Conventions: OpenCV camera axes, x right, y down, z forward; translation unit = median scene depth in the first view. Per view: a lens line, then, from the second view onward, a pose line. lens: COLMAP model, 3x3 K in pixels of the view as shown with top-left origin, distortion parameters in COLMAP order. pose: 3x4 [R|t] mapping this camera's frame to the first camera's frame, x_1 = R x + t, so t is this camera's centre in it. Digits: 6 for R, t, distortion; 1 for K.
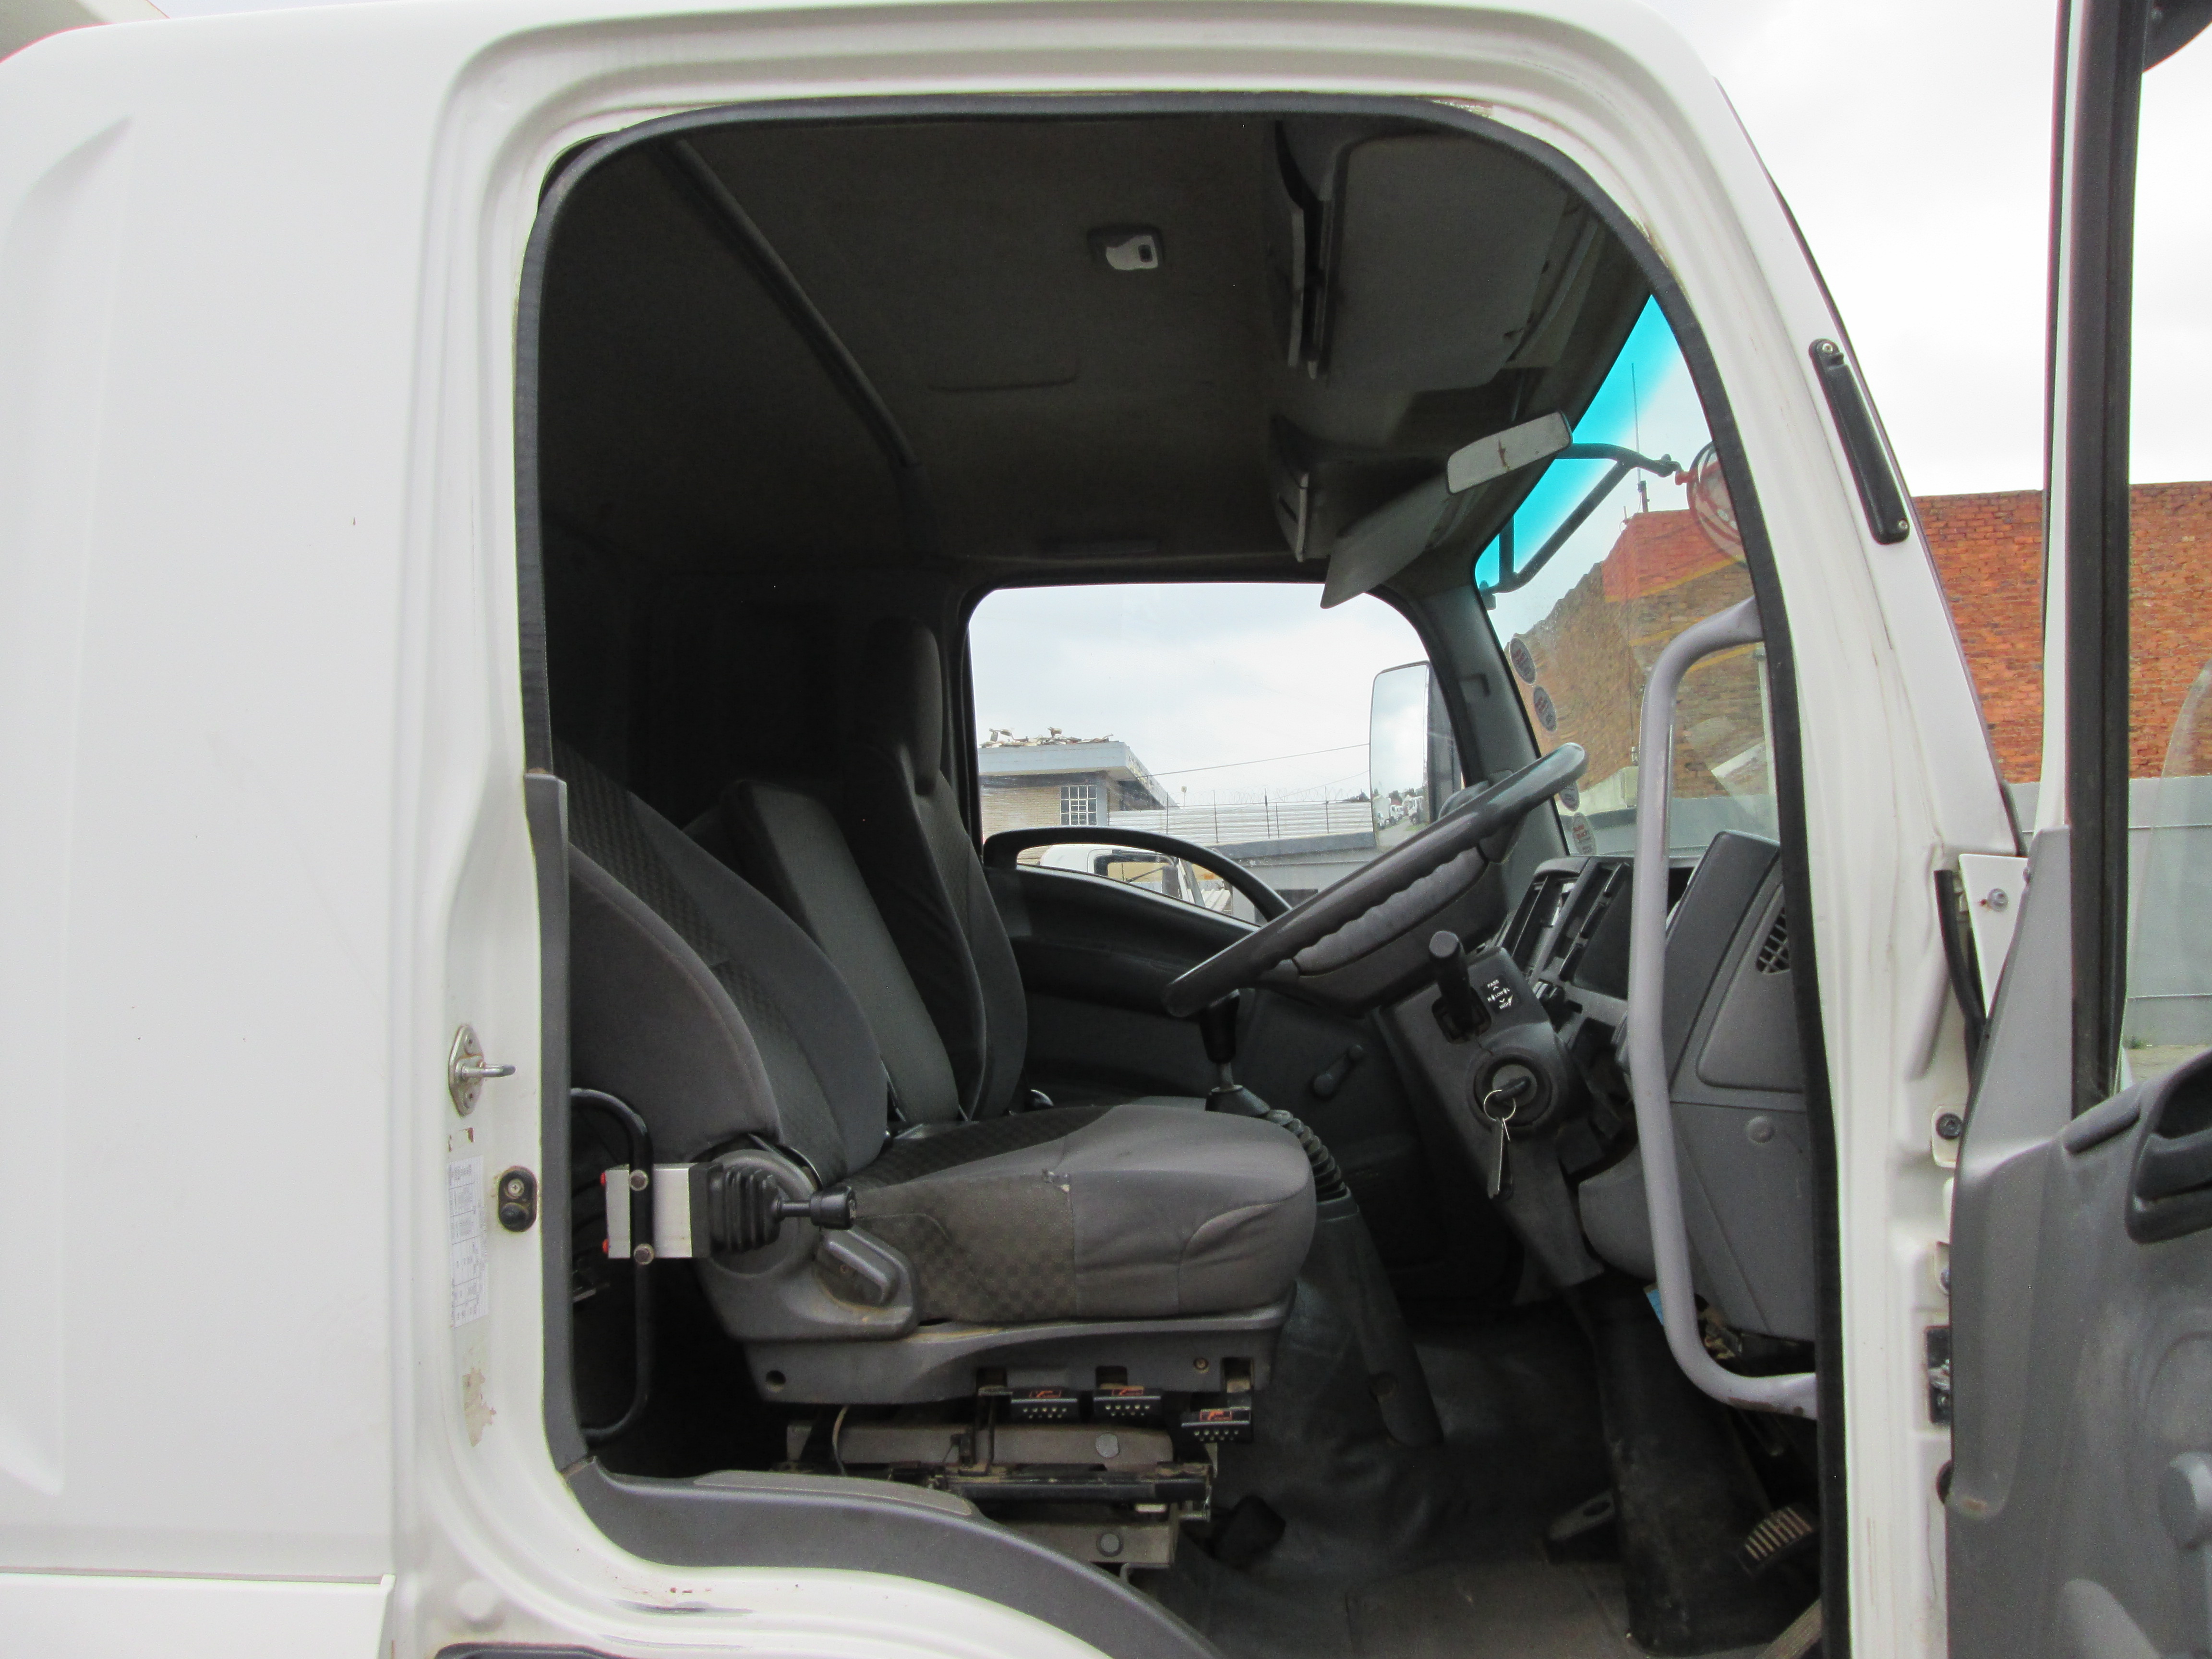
lens RADIAL K [[1828.5, 0, 1106.0], [0, 1828.5, 829.5], [0, 0, 1]] dist [-0.049482, 0.015300]
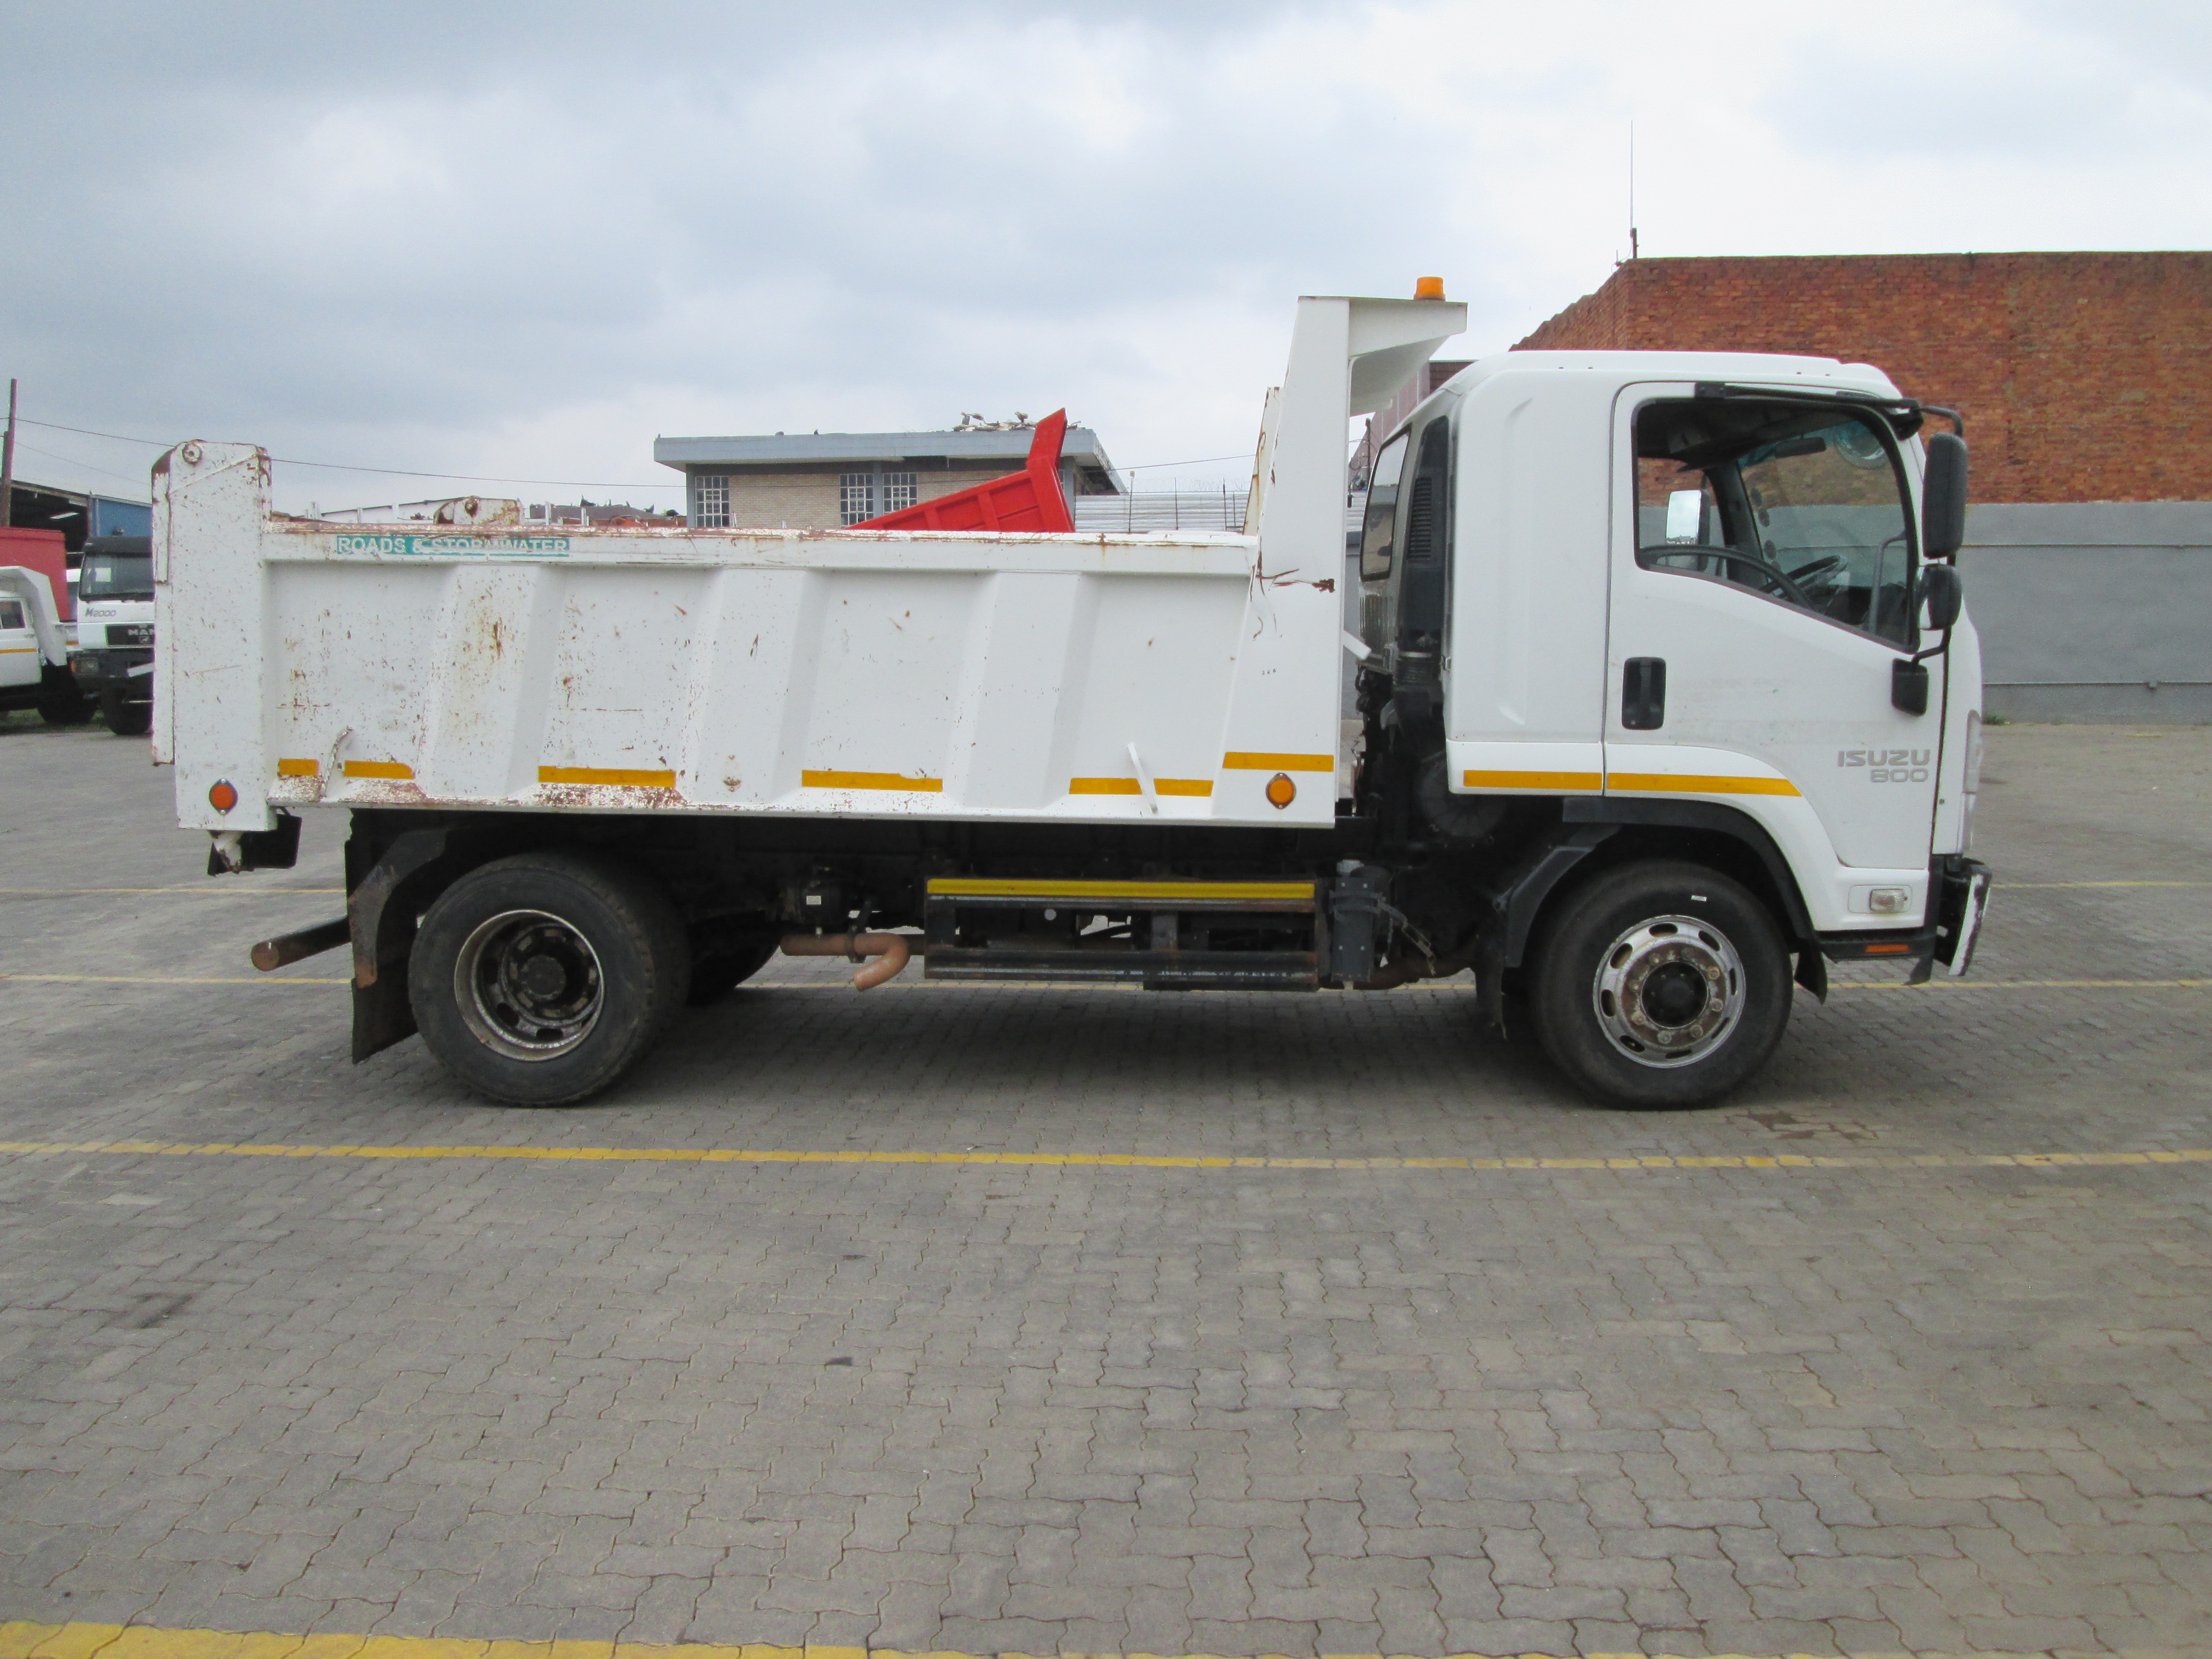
lens RADIAL K [[1858.8, 0, 1106.0], [0, 1858.8, 829.5], [0, 0, 1]] dist [-0.026352, -0.004597]
pose [[0.997725, 0.013486, 0.066051, -1.675706], [-0.024604, 0.985044, 0.170535, -0.116196], [-0.062763, -0.171772, 0.983135, -3.060880]]
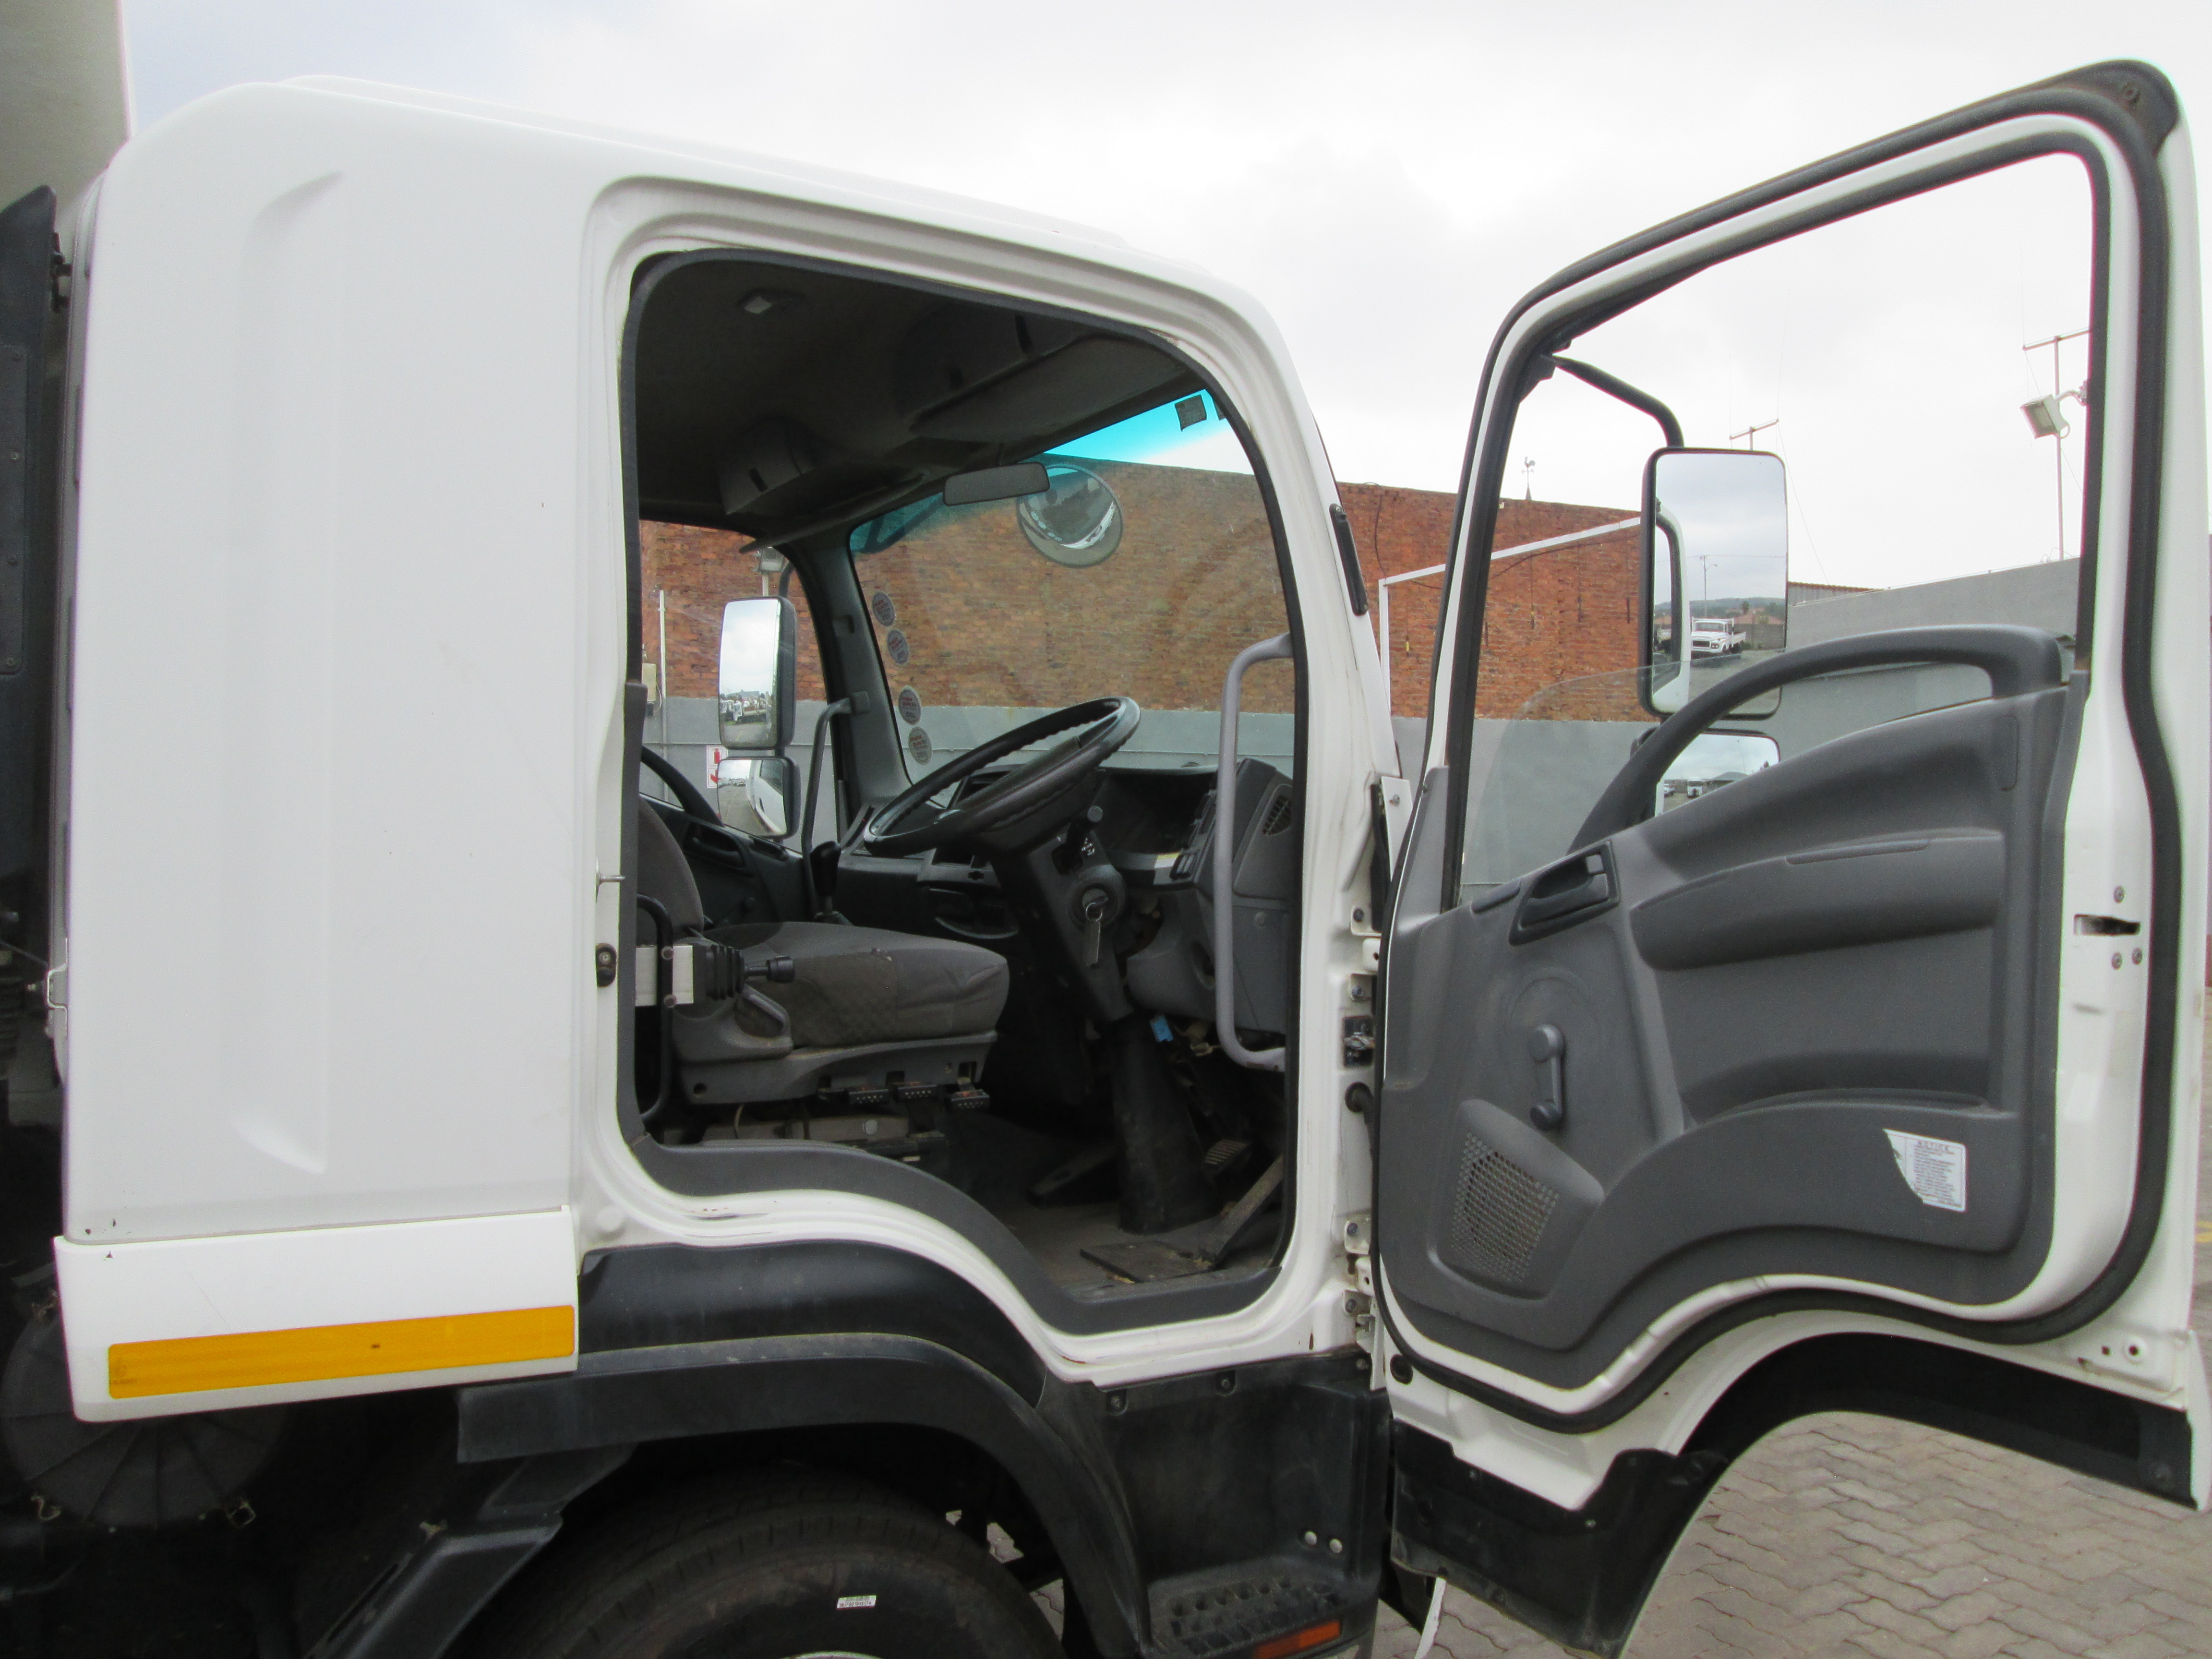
lens RADIAL K [[1842.7, 0, 1106.0], [0, 1842.7, 829.5], [0, 0, 1]] dist [-0.064257, 0.005414]
pose [[0.839501, 0.026794, 0.542698, -0.746137], [-0.058196, 0.997472, 0.040777, 0.005913], [-0.540233, -0.065816, 0.838938, -0.455091]]
